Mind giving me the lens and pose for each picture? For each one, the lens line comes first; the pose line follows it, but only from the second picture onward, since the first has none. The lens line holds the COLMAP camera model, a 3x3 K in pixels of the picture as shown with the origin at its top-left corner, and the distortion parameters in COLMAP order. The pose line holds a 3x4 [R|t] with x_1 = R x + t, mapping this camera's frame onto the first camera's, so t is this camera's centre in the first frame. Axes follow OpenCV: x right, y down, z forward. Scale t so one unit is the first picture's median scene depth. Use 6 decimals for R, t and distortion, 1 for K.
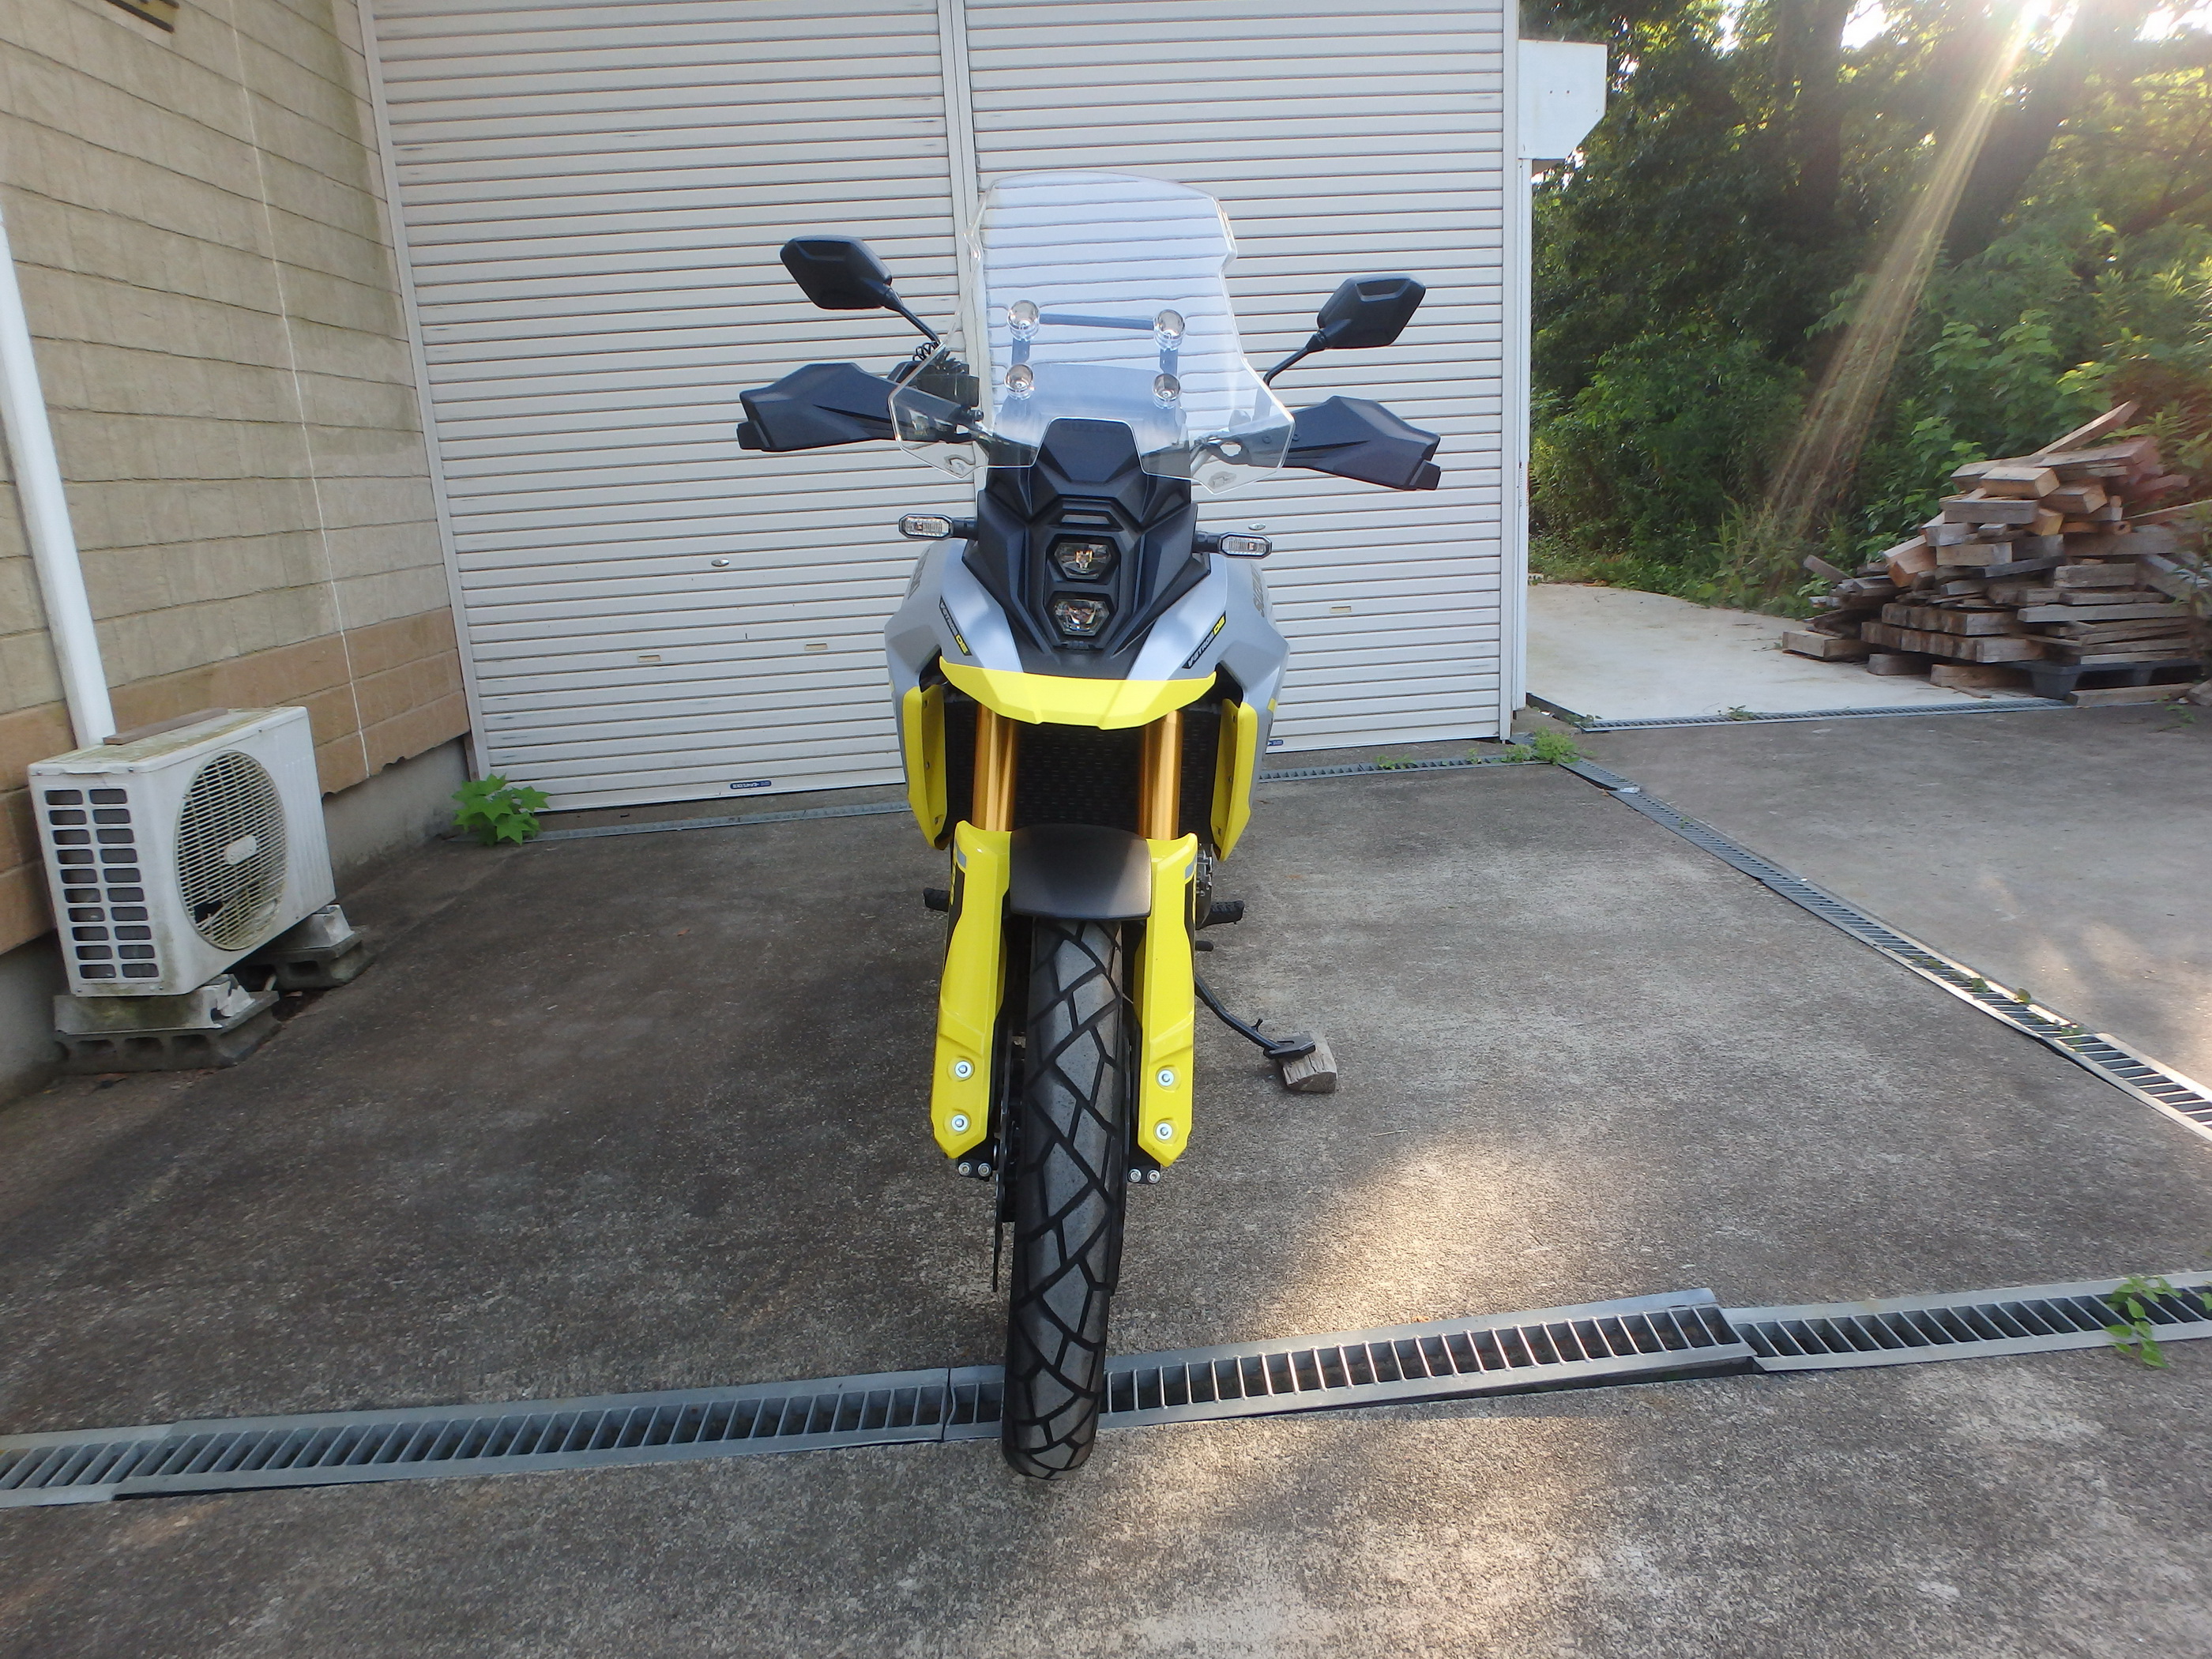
lens RADIAL K [[1377.7, 0, 1112.3], [0, 1377.7, 800.6], [0, 0, 1]] dist [-0.036740, 0.004057]
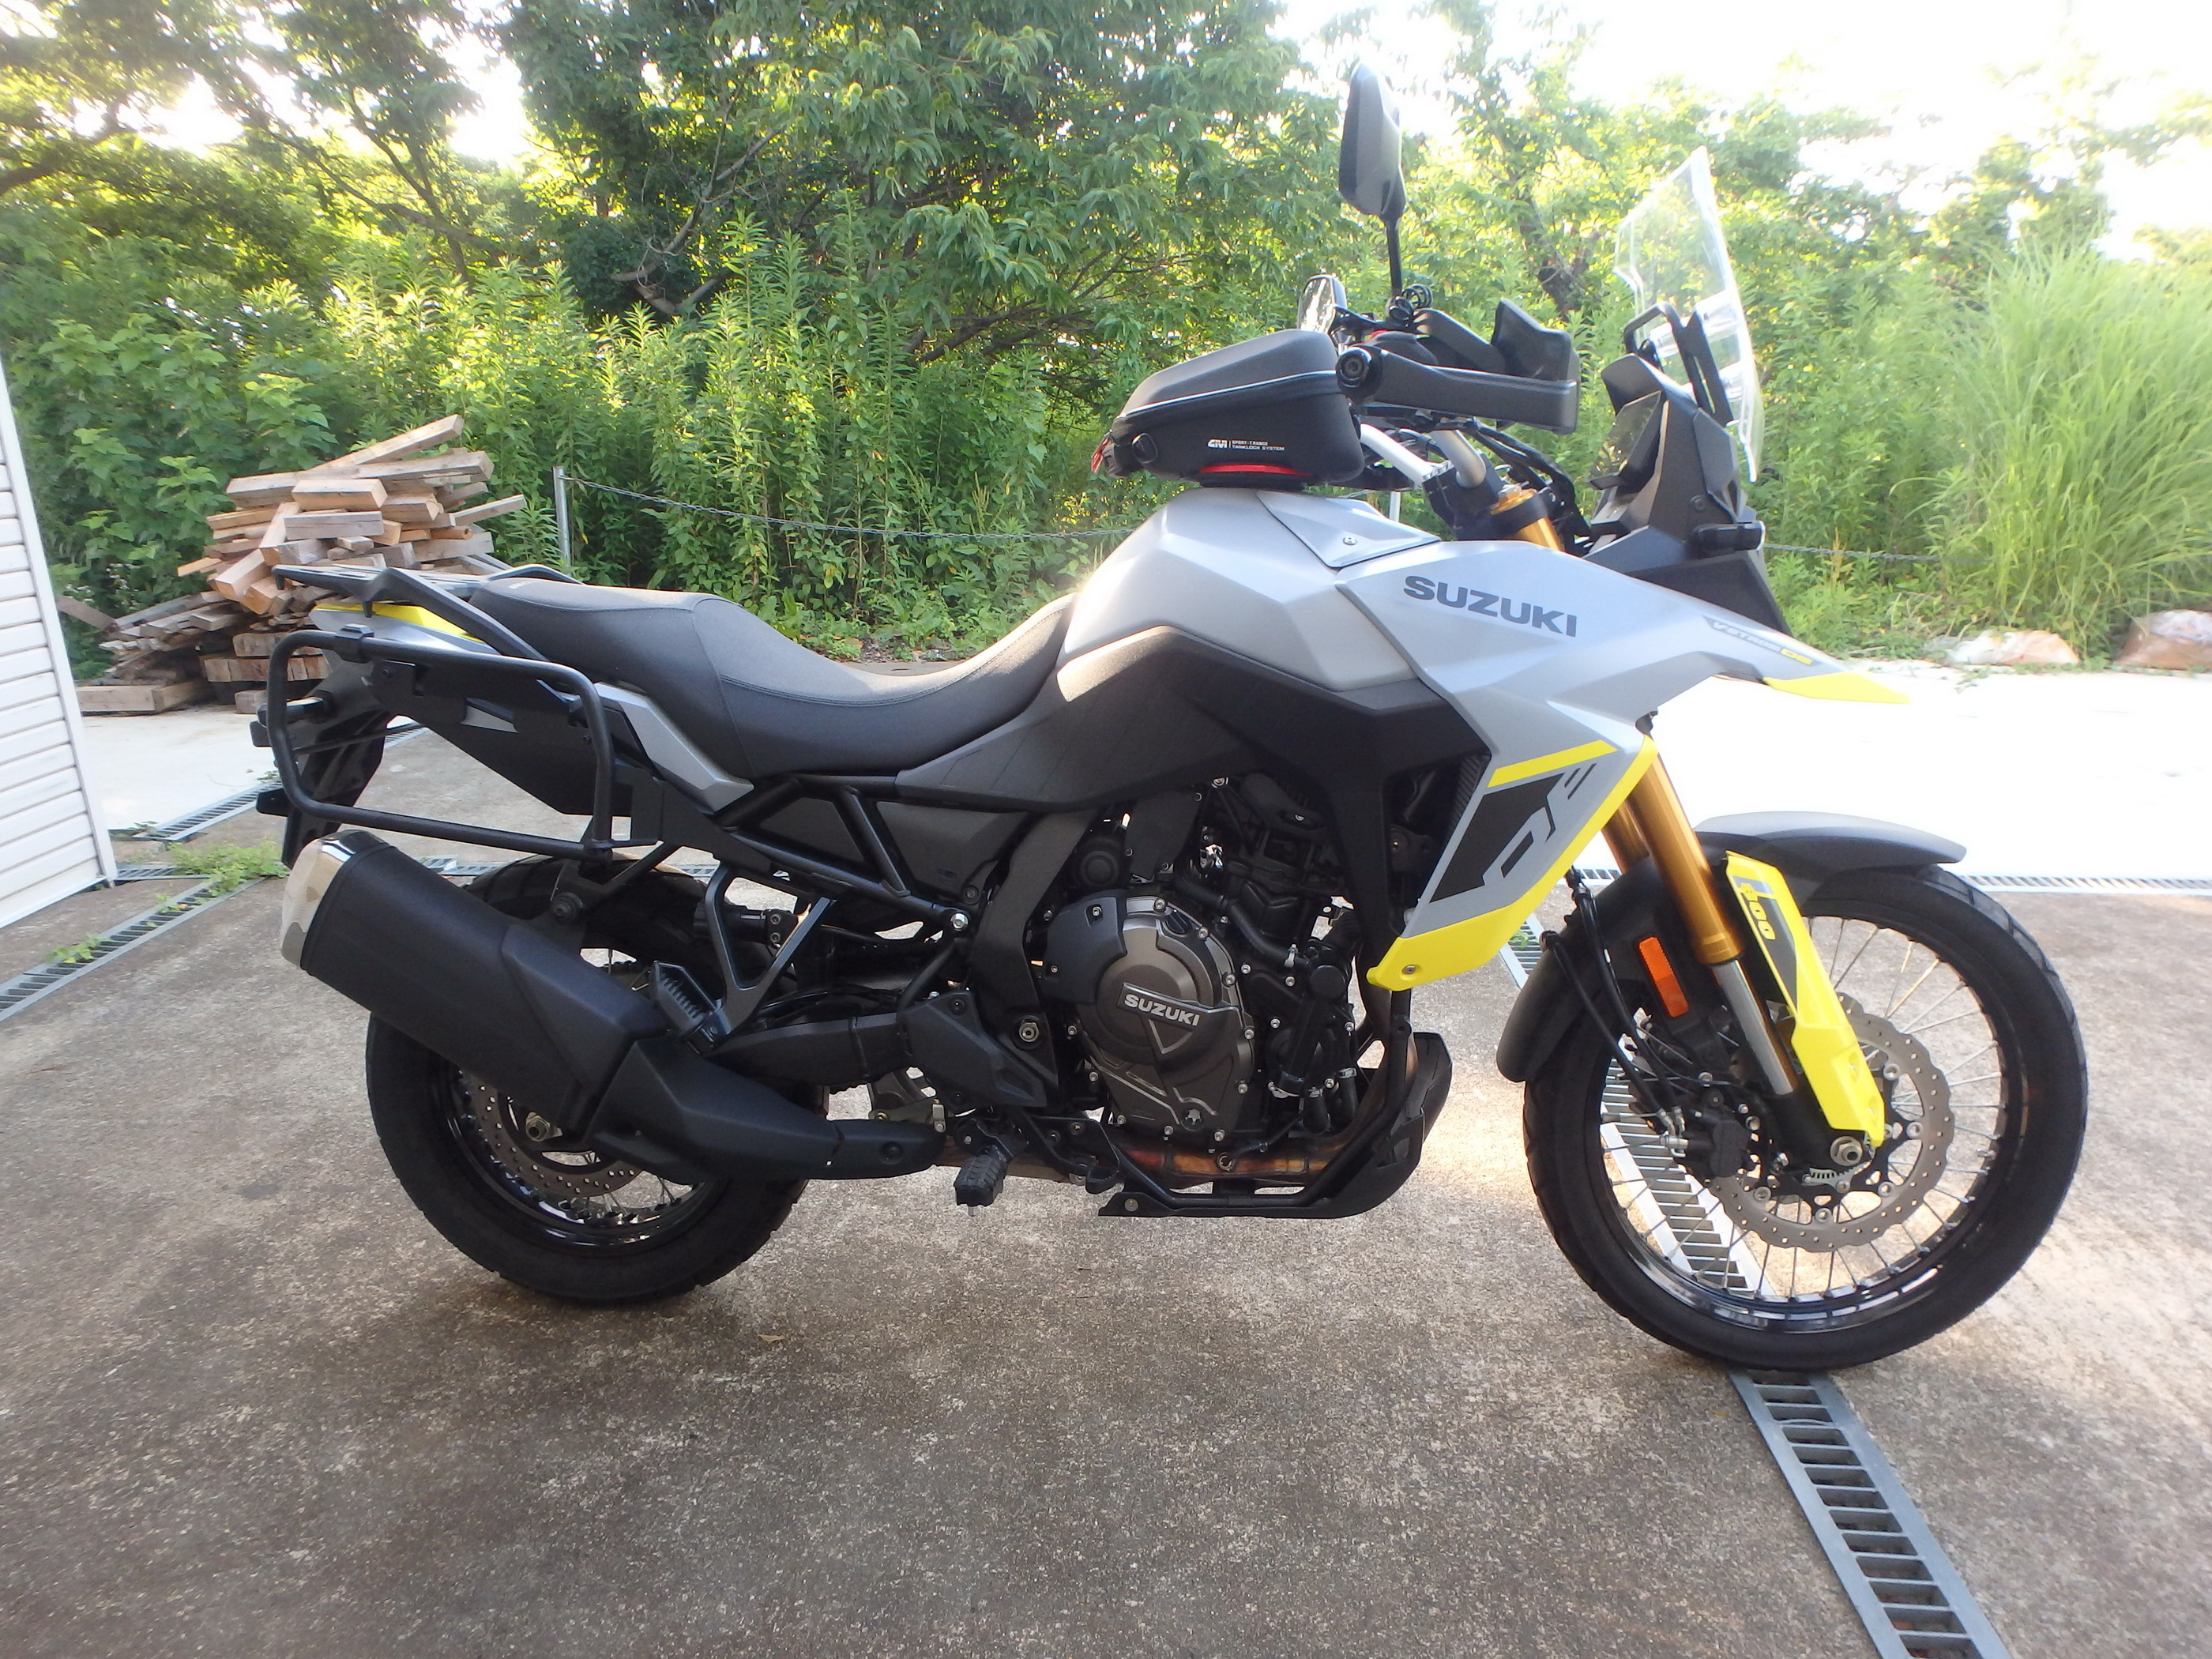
lens RADIAL K [[1377.7, 0, 1110.4], [0, 1377.7, 805.1], [0, 0, 1]] dist [-0.036740, 0.004057]
pose [[0.081397, -0.233163, 0.969025, -0.380629], [0.238649, 0.948528, 0.208185, -0.118016], [-0.967689, 0.214311, 0.132851, 0.476498]]
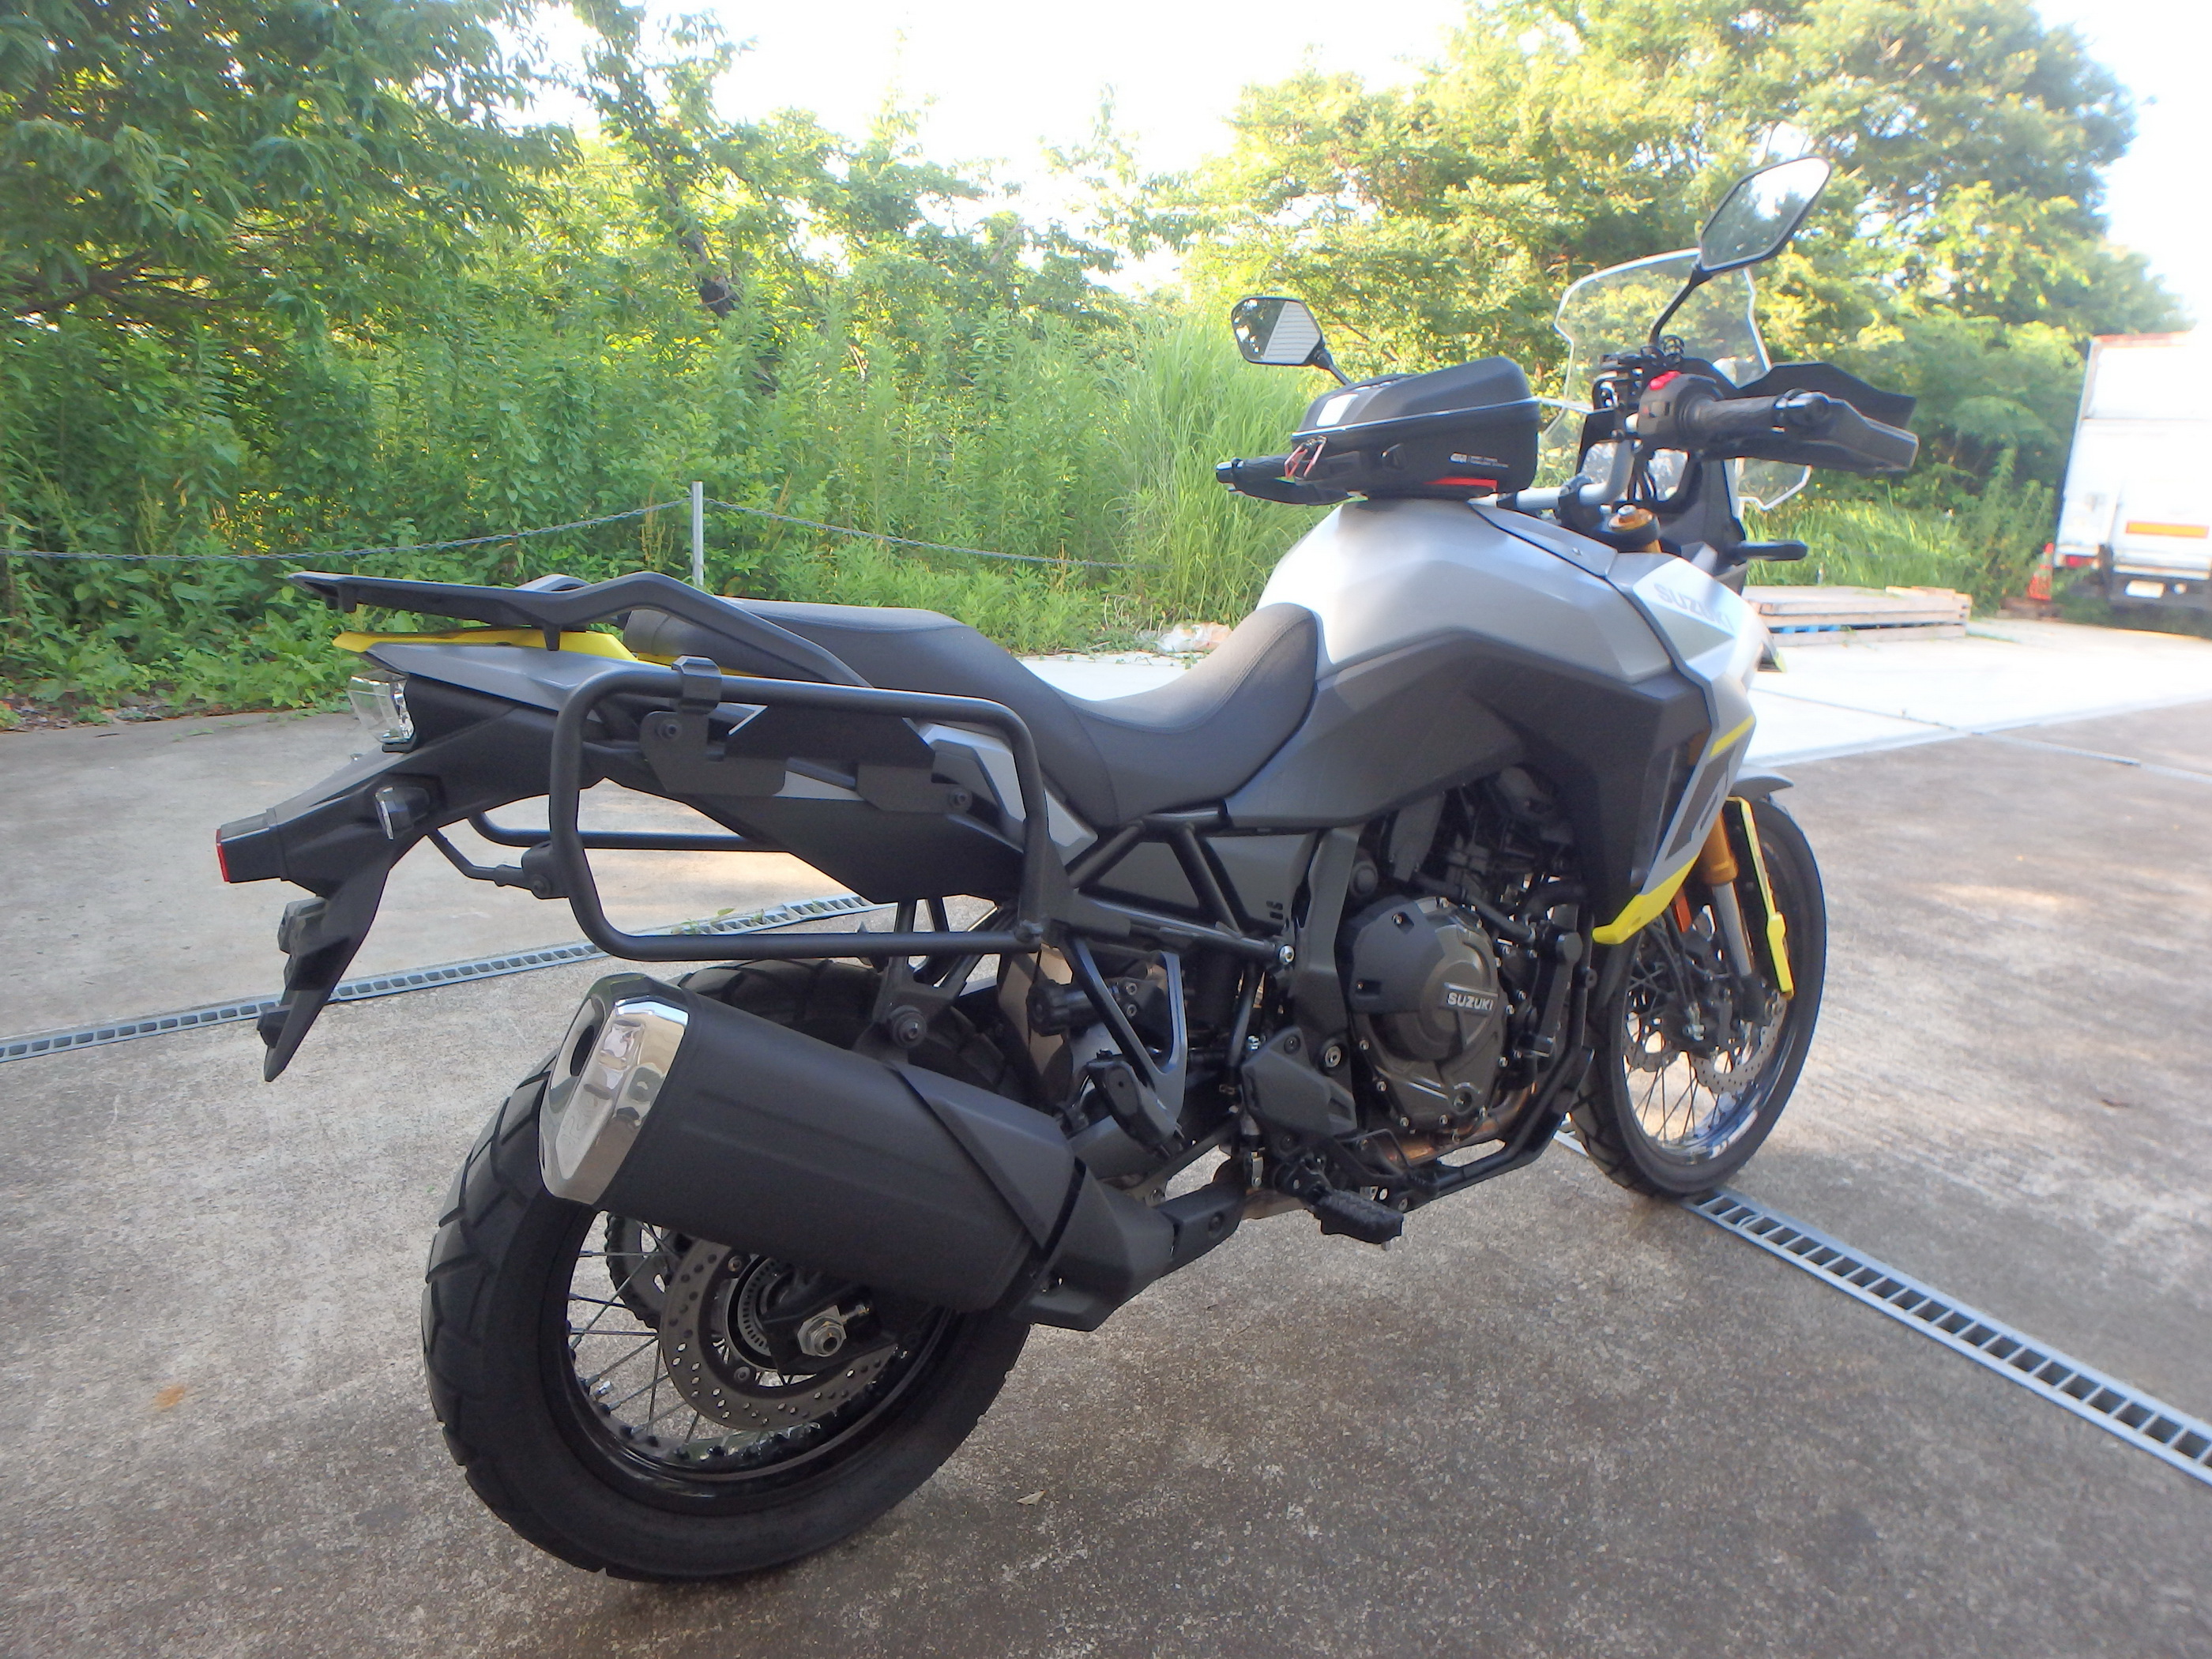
lens RADIAL K [[1377.7, 0, 1104.3], [0, 1377.7, 826.6], [0, 0, 1]] dist [-0.036740, 0.004057]
pose [[-0.559210, -0.200940, 0.804305, -0.281564], [0.175882, 0.919340, 0.351965, -0.178369], [-0.810154, 0.338285, -0.478763, 0.755005]]
